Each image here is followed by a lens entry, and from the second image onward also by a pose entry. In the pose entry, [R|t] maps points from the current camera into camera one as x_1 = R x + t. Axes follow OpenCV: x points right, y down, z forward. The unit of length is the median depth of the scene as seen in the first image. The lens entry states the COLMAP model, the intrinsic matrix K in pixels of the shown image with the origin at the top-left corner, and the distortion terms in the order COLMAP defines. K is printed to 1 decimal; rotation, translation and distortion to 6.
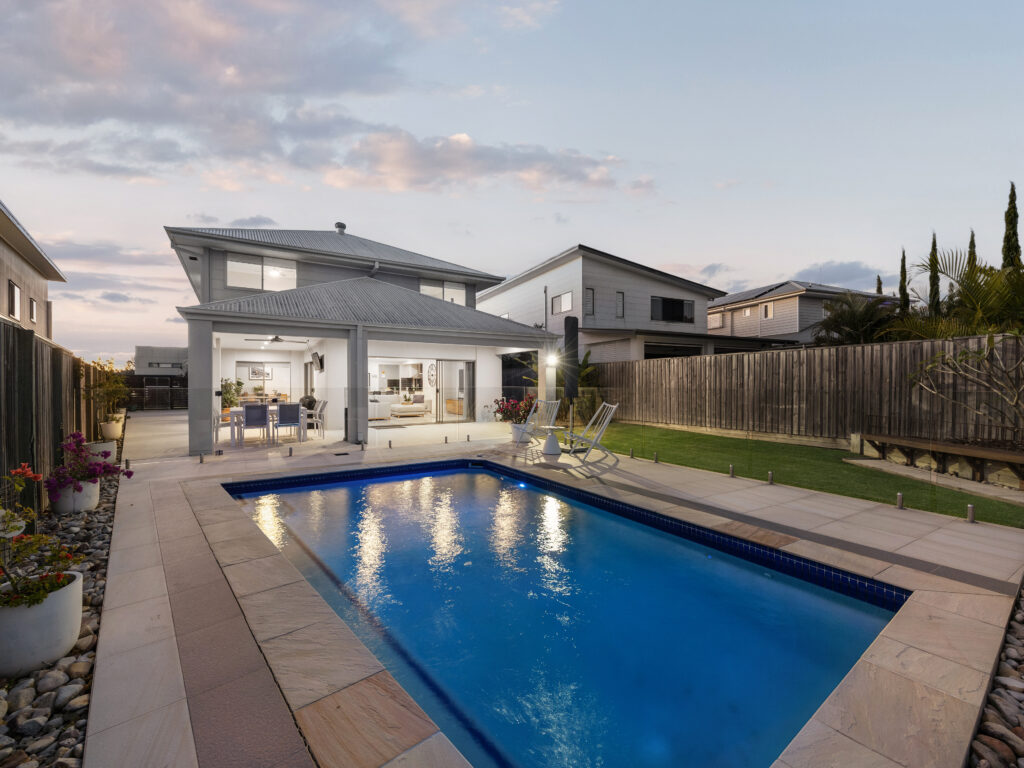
lens RADIAL K [[438.2, 0, 512.0], [0, 438.2, 384.0], [0, 0, 1]] dist [-0.000812, -0.000287]
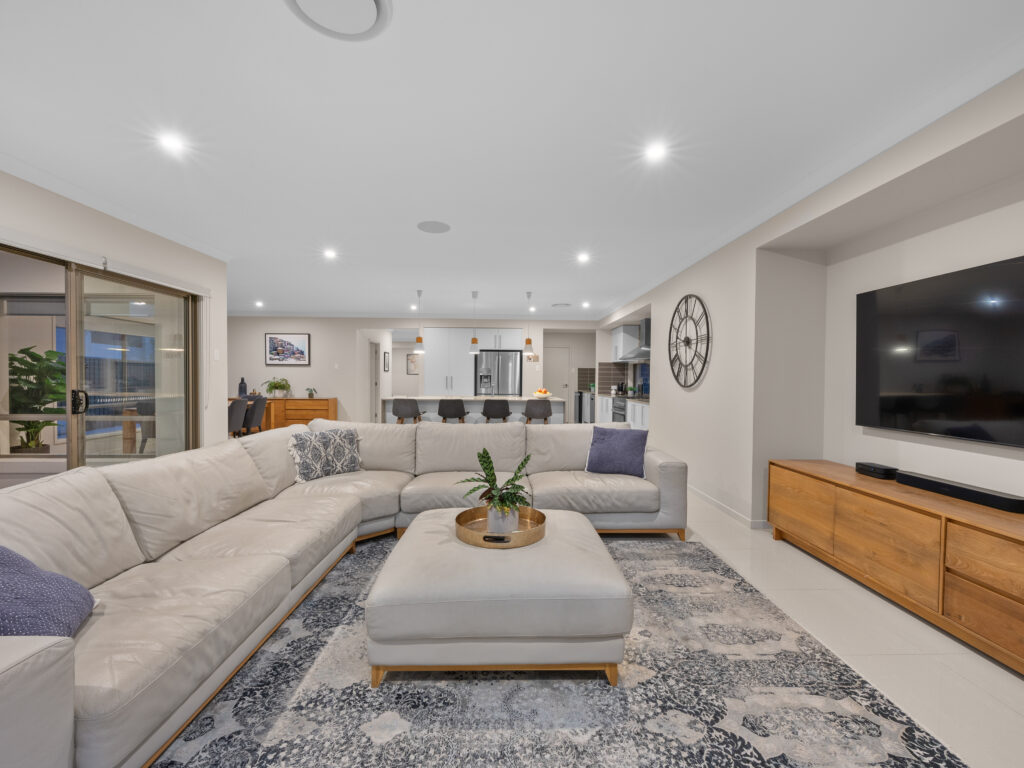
lens RADIAL K [[438.2, 0, 512.0], [0, 438.2, 384.0], [0, 0, 1]] dist [-0.000812, -0.000287]
pose [[0.859998, 0.015485, -0.510063, -0.118607], [-0.006536, 0.999792, 0.019332, -0.000945], [0.510256, -0.013292, 0.859920, 0.626775]]
